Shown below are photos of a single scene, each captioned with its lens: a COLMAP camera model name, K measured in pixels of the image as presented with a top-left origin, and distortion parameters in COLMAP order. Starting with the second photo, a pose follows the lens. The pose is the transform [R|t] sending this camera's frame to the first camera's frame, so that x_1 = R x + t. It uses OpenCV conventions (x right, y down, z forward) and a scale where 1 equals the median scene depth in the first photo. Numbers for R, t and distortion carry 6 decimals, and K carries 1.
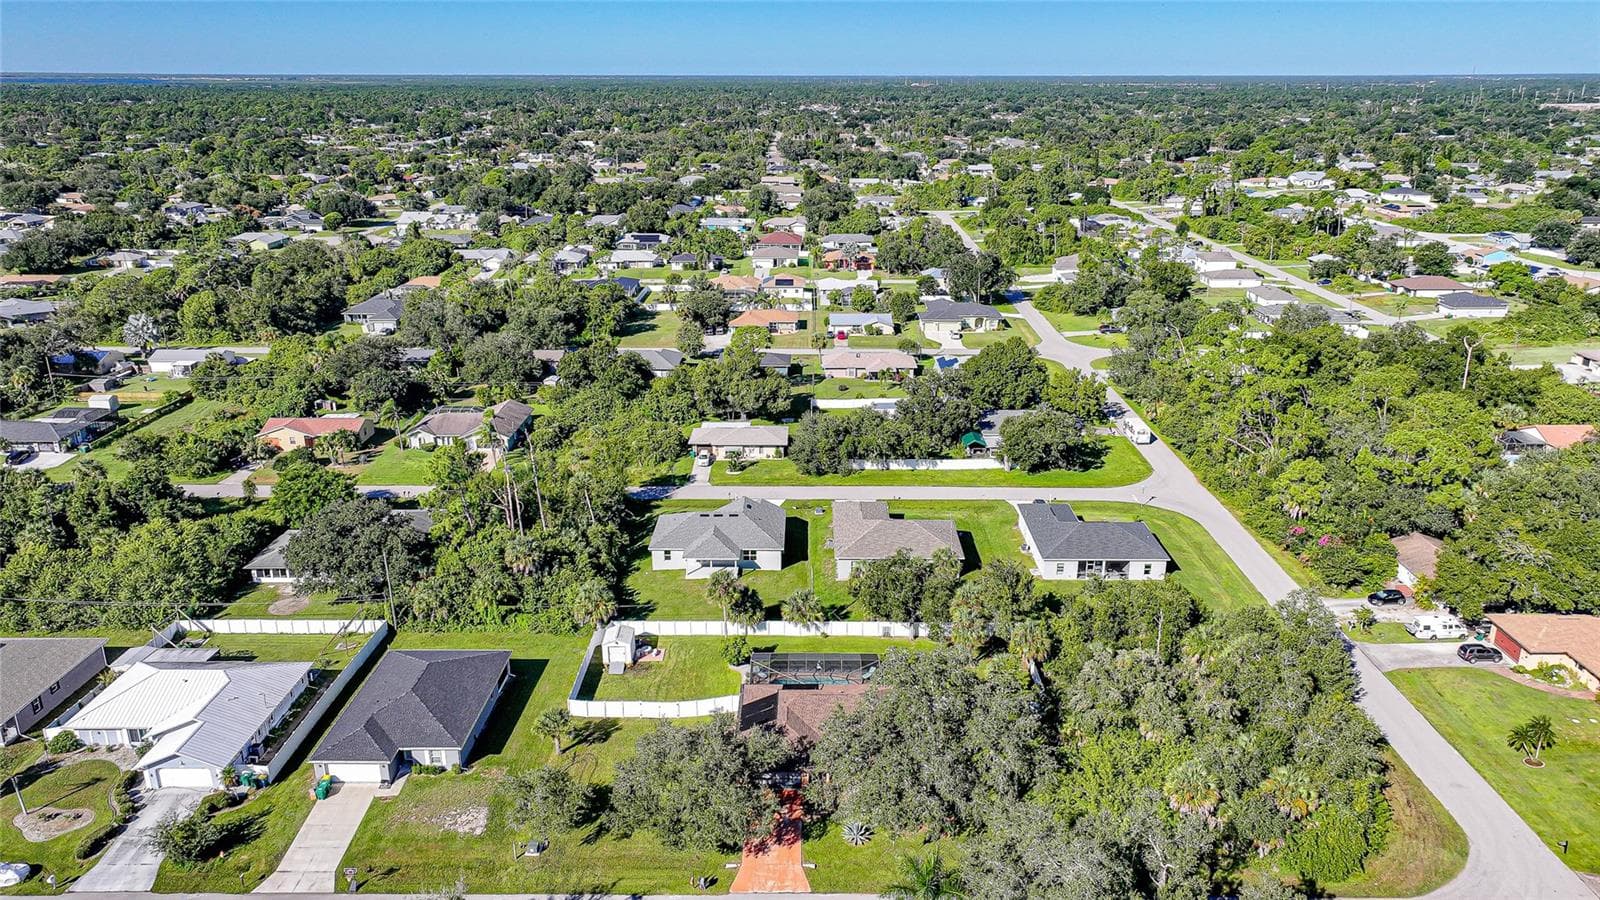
lens RADIAL K [[1120.4, 0, 806.4], [0, 1120.4, 444.3], [0, 0, 1]] dist [-0.001771, 0.015382]
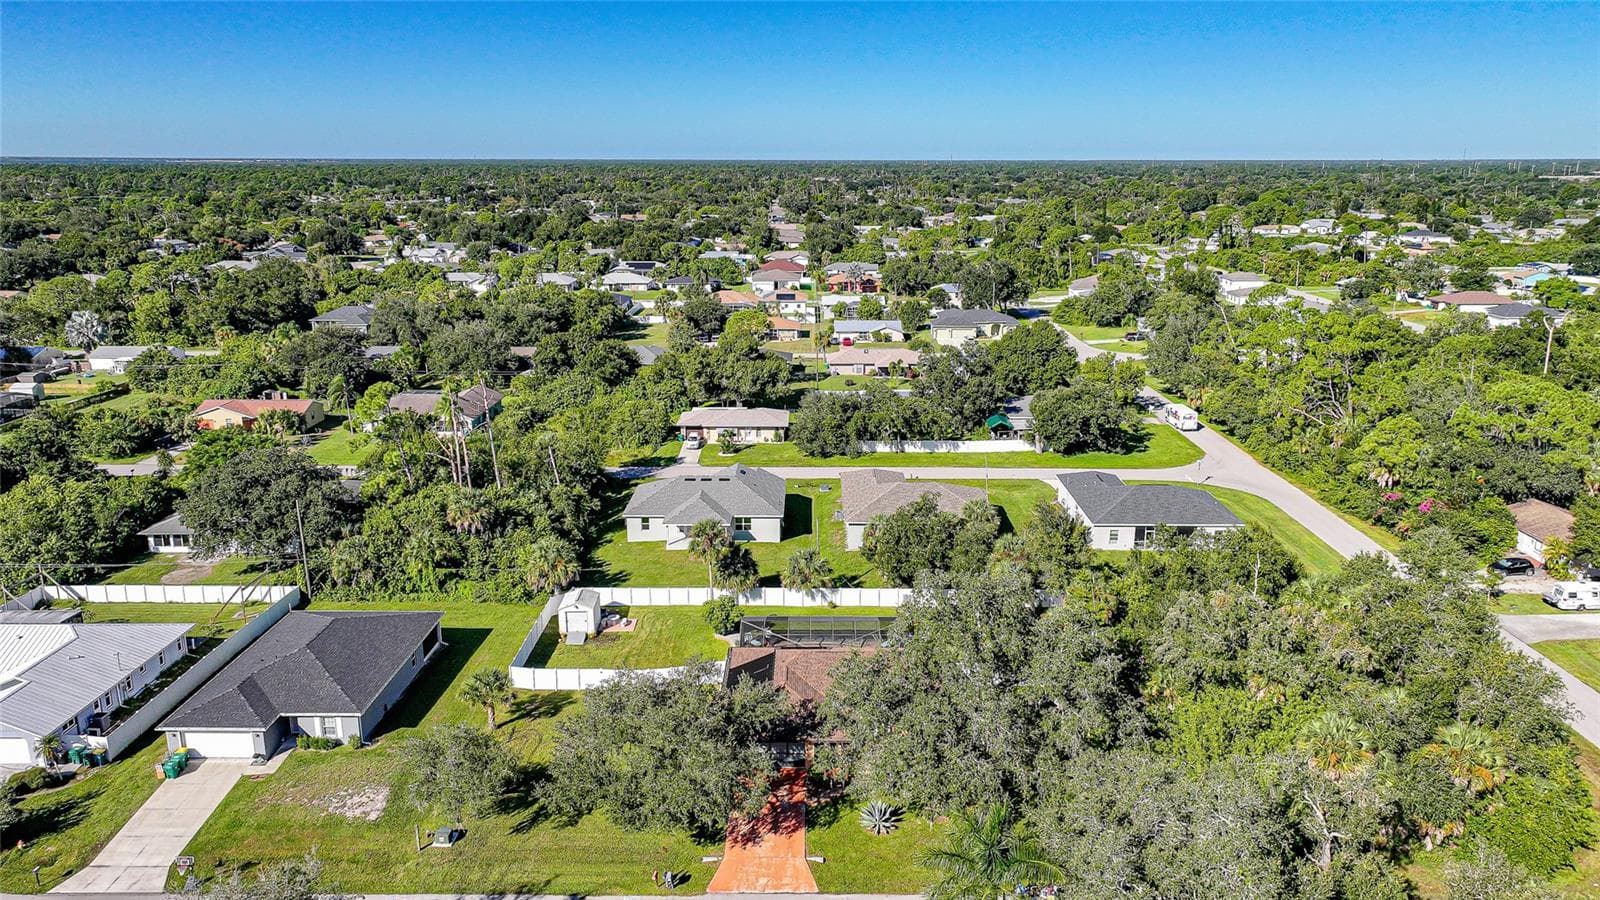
lens RADIAL K [[1120.4, 0, 806.4], [0, 1120.4, 444.3], [0, 0, 1]] dist [-0.001771, 0.015382]
pose [[0.999998, 0.001228, -0.001274, -0.001933], [-0.001315, 0.997478, -0.070961, 0.101460], [0.001184, 0.070963, 0.997478, 0.159560]]
